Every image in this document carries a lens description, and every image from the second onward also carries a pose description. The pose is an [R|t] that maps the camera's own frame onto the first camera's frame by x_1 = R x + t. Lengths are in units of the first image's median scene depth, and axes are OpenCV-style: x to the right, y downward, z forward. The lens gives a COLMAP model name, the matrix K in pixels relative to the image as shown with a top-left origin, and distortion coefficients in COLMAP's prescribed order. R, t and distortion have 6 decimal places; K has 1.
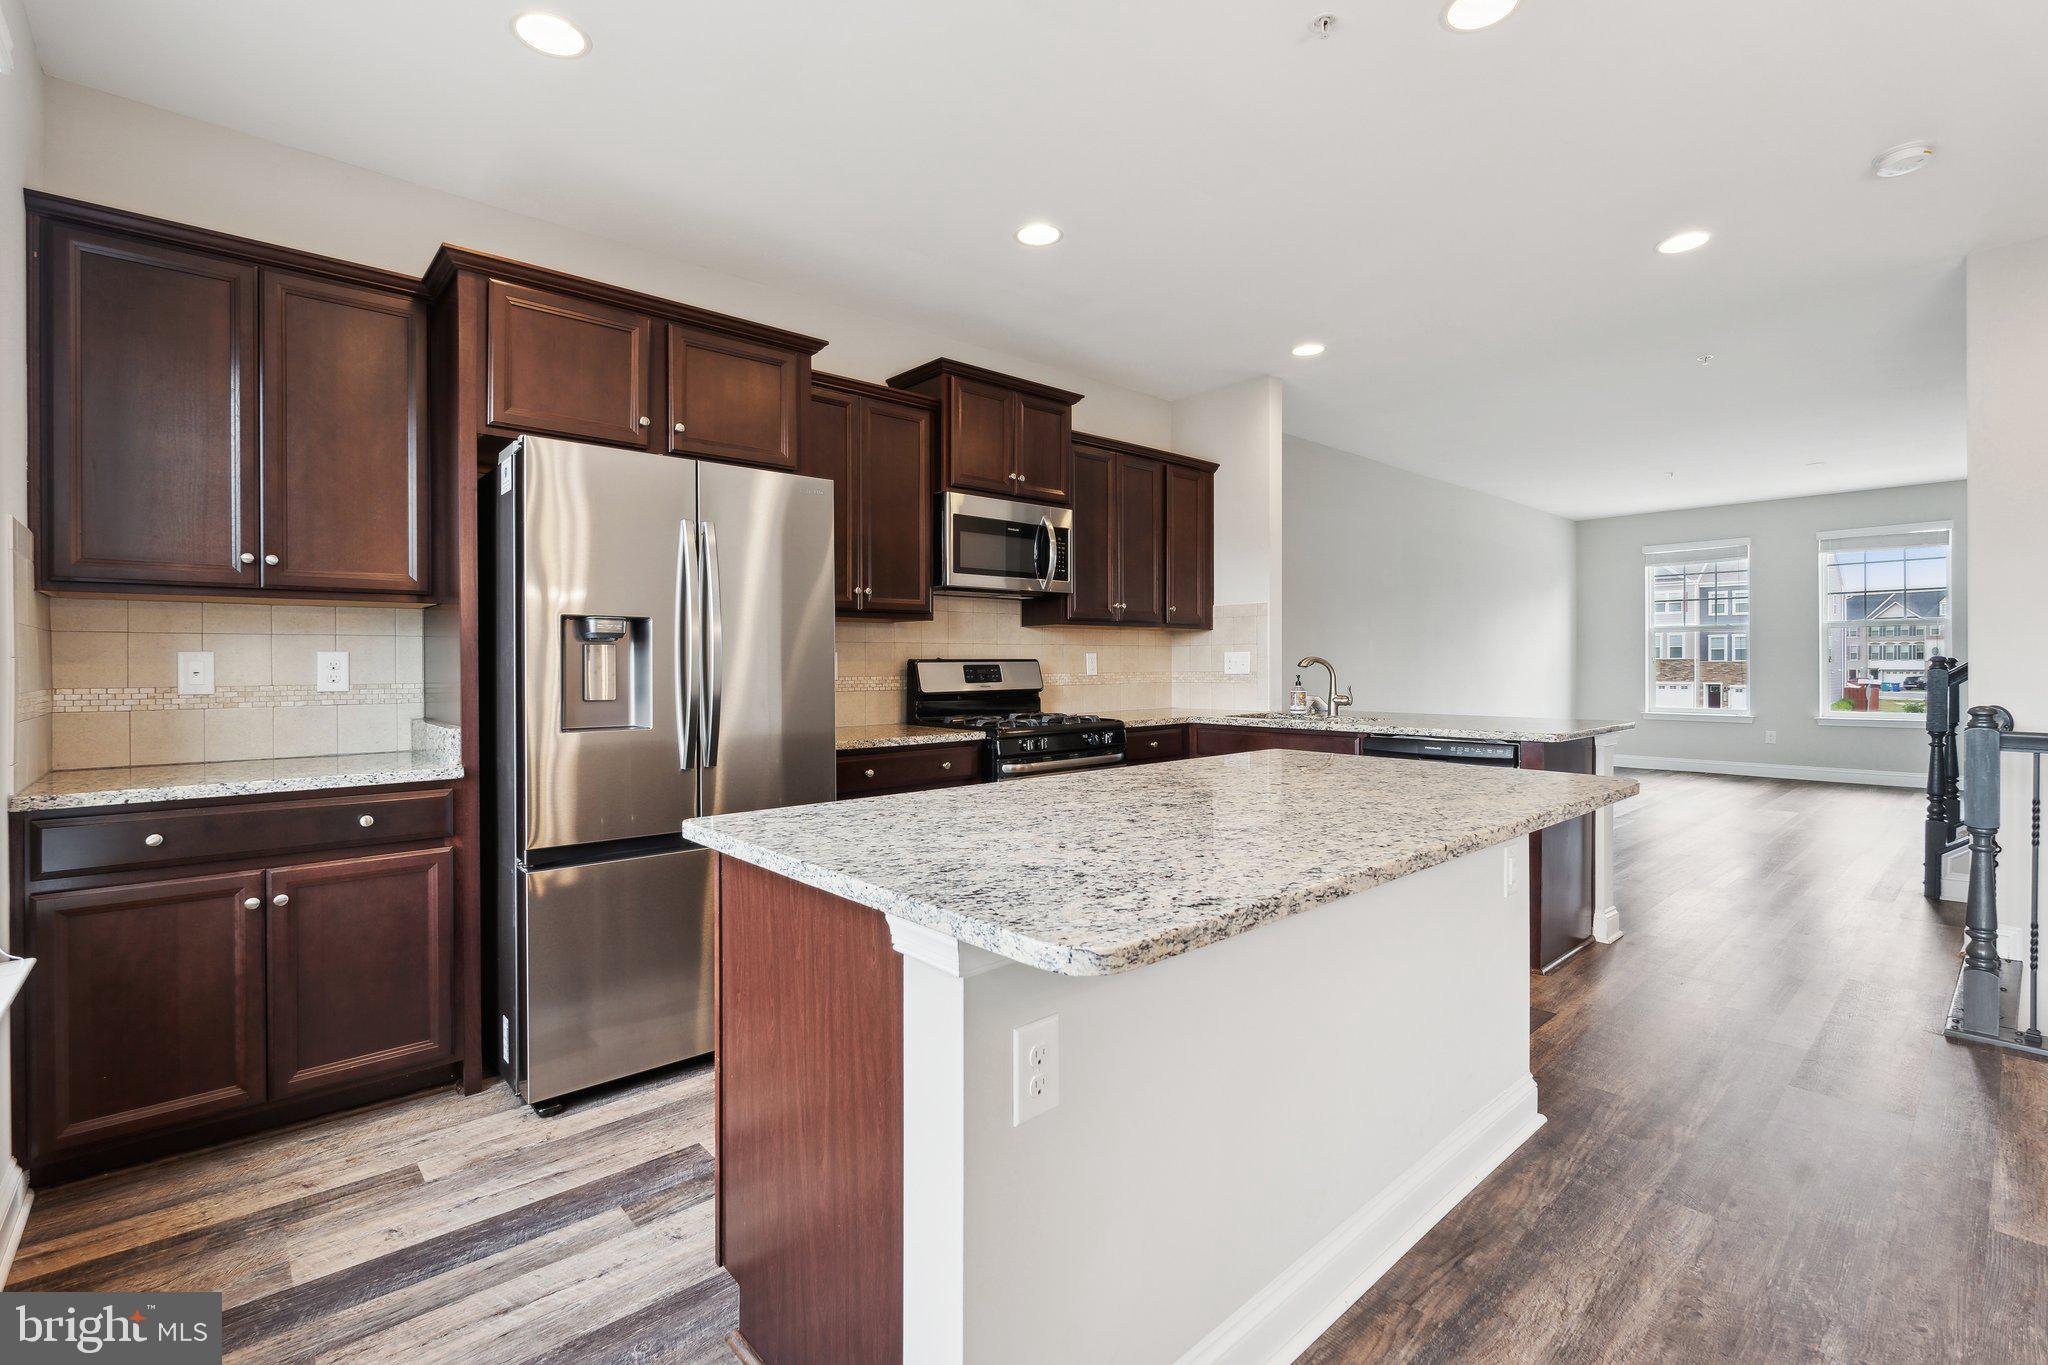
lens RADIAL K [[906.6, 0, 1014.6], [0, 906.6, 674.2], [0, 0, 1]] dist [-0.000813, -0.000077]
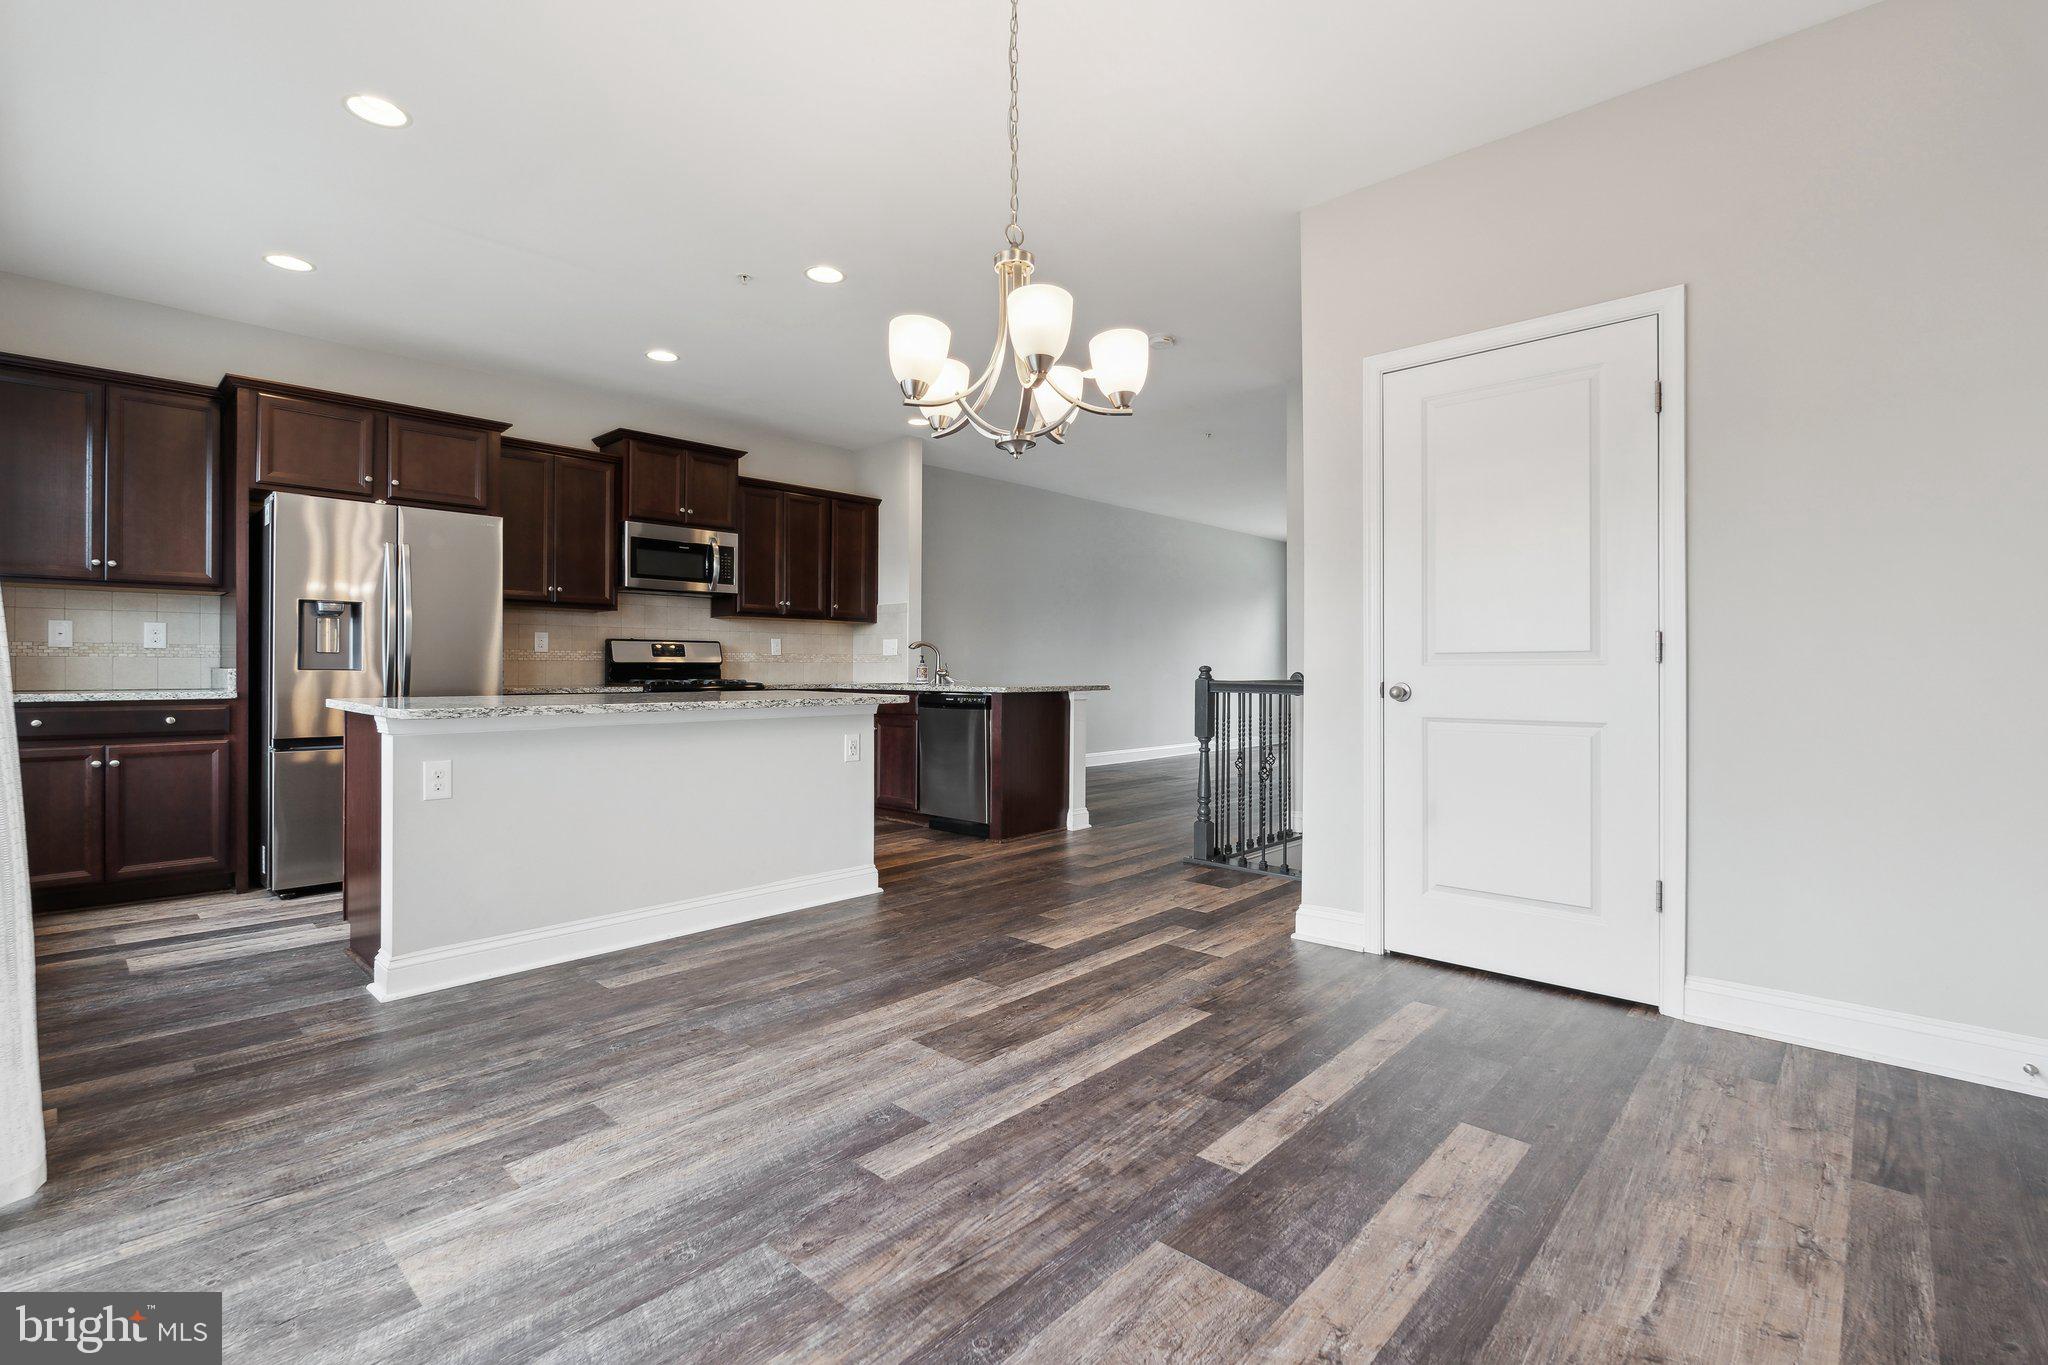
lens RADIAL K [[917.3, 0, 1018.3], [0, 917.3, 675.0], [0, 0, 1]] dist [-0.000727, -0.000338]
pose [[0.996352, 0.006703, 0.085069, 0.576953], [-0.006207, 0.999962, -0.006095, 0.064506], [-0.085107, 0.005545, 0.996356, -0.676055]]
